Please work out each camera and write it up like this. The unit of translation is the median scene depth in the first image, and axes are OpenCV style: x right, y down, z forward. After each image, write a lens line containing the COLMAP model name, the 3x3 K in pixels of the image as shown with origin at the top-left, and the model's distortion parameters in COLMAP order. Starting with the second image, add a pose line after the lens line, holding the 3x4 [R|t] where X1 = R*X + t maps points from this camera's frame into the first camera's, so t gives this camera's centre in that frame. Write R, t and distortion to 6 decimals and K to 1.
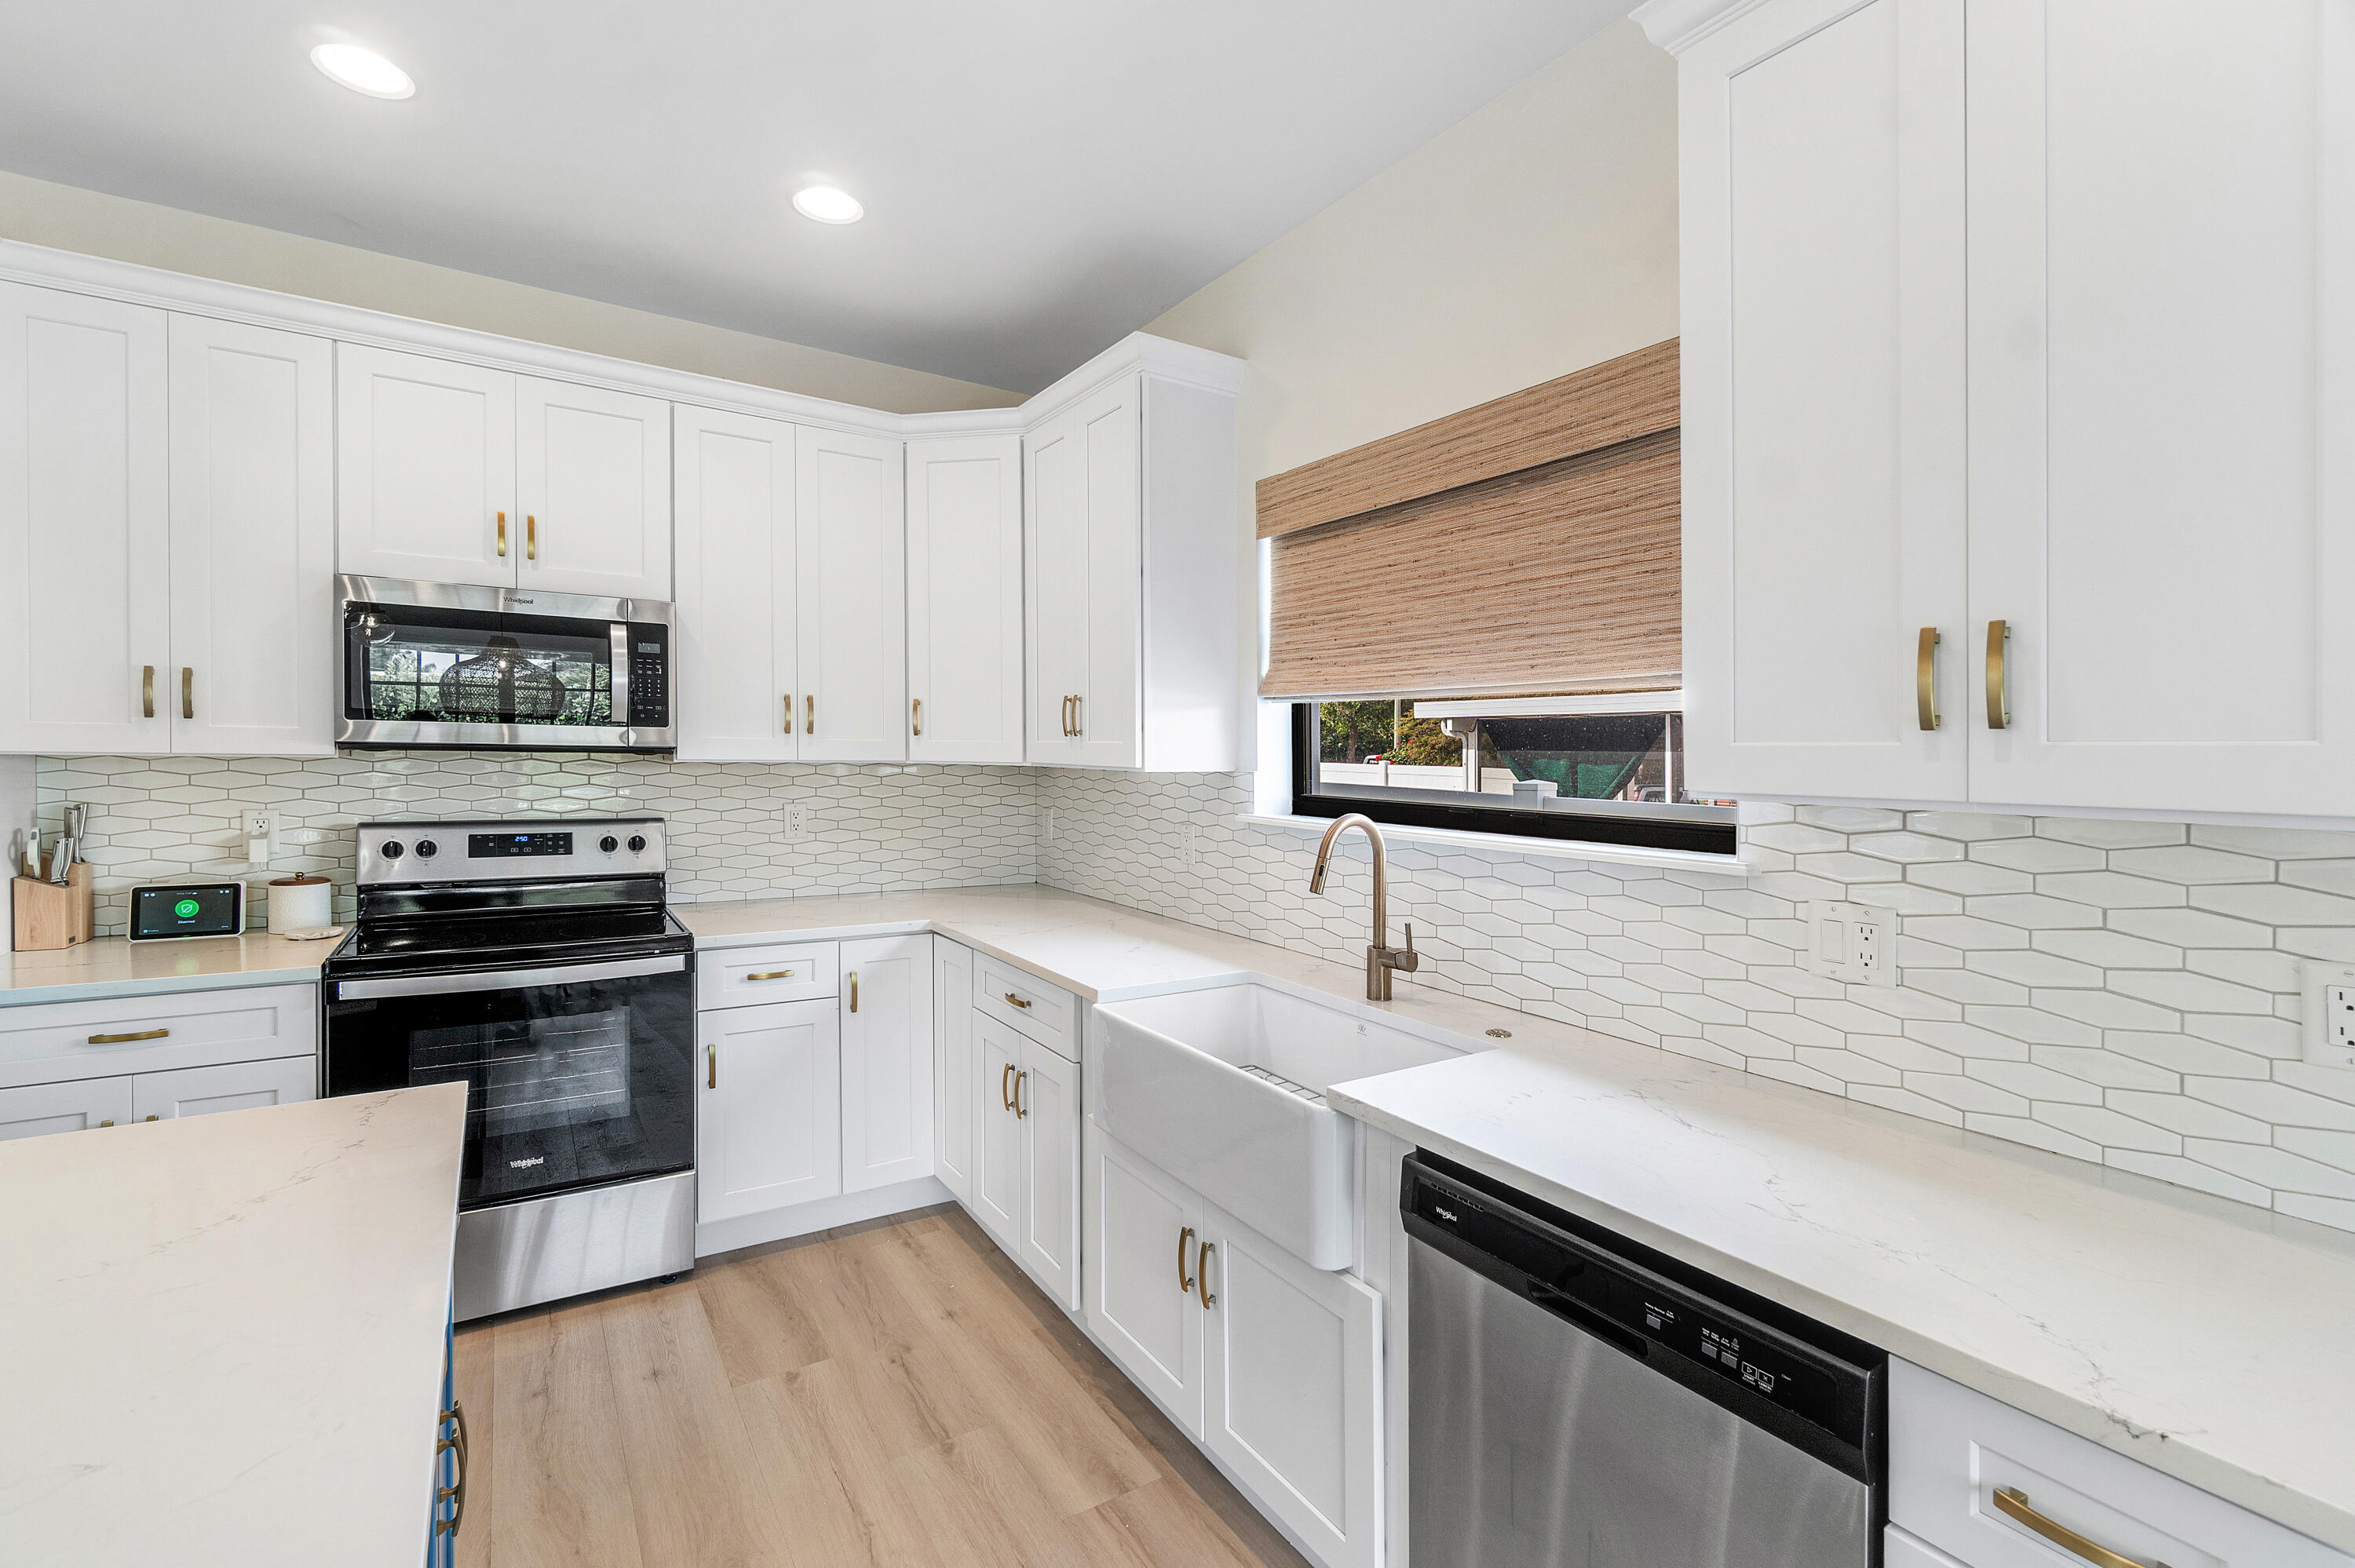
lens RADIAL K [[1033.6, 0, 1181.5], [0, 1033.6, 772.7], [0, 0, 1]] dist [-0.003941, -0.000424]
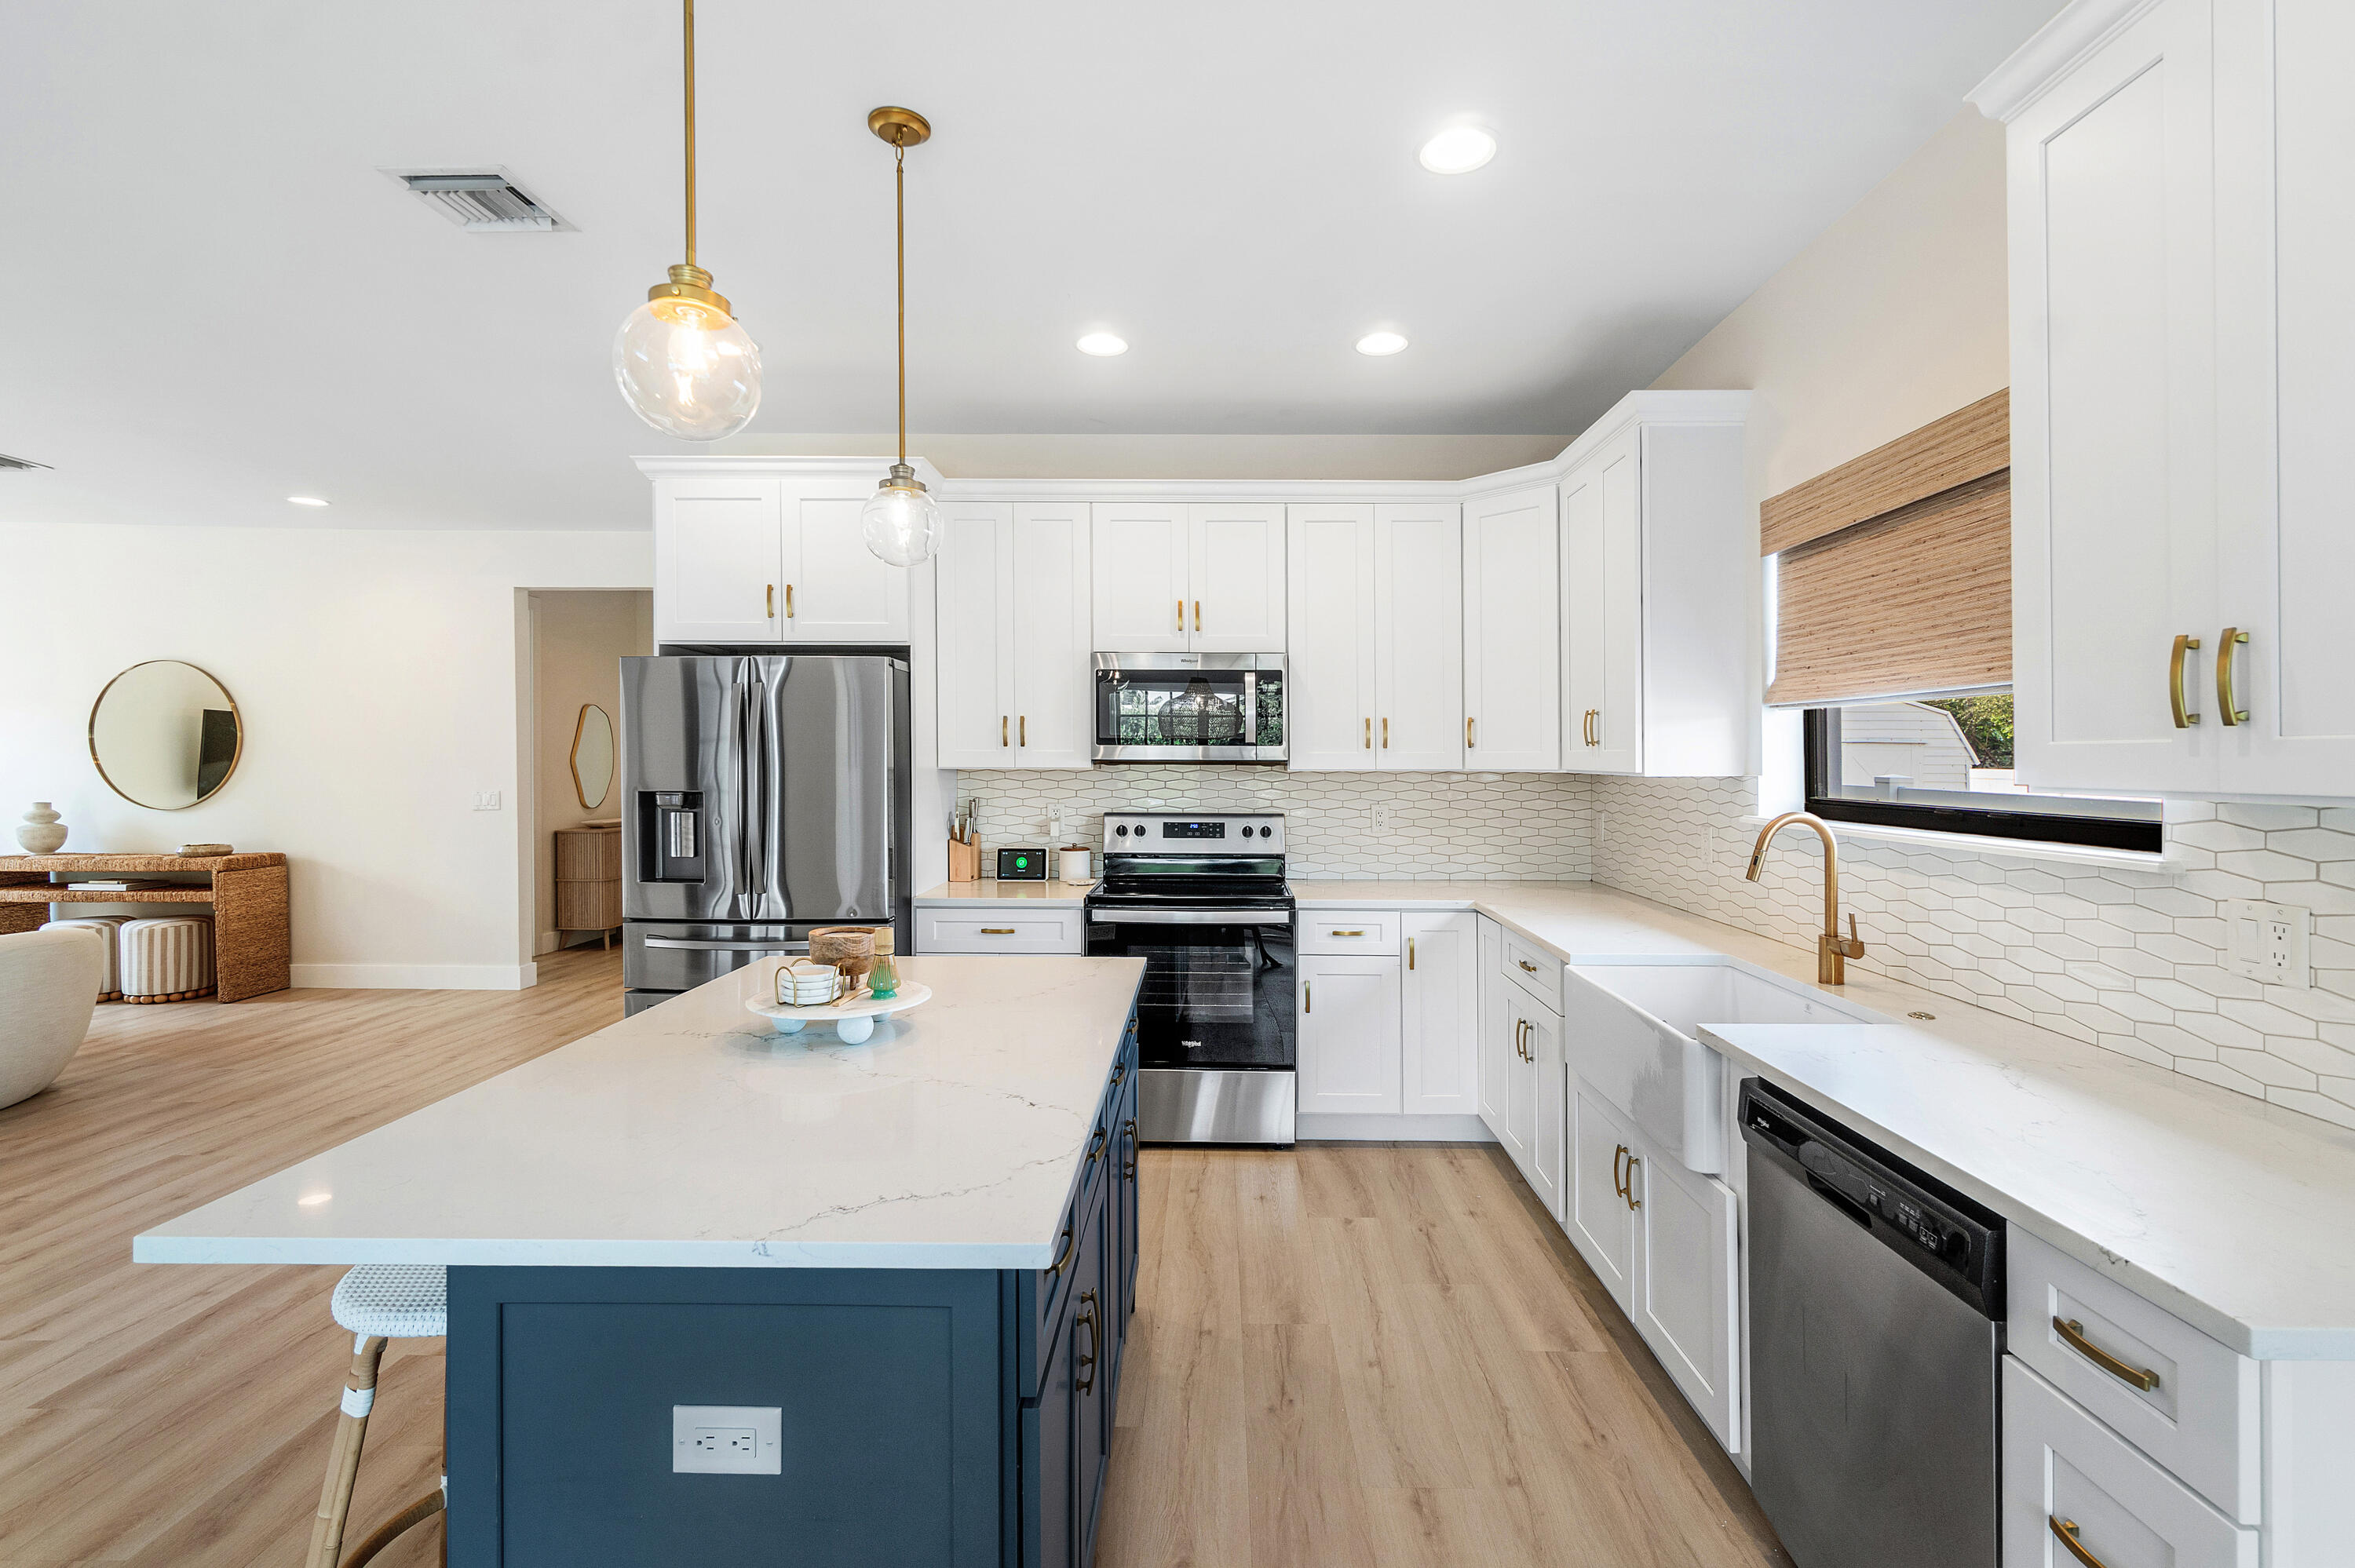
lens RADIAL K [[1054.7, 0, 1177.5], [0, 1054.7, 784.0], [0, 0, 1]] dist [-0.003069, -0.000412]
pose [[0.815990, -0.000139, -0.578065, 0.213854], [-0.000695, 0.999999, -0.001221, 0.009197], [0.578065, 0.001398, 0.815990, -0.234434]]
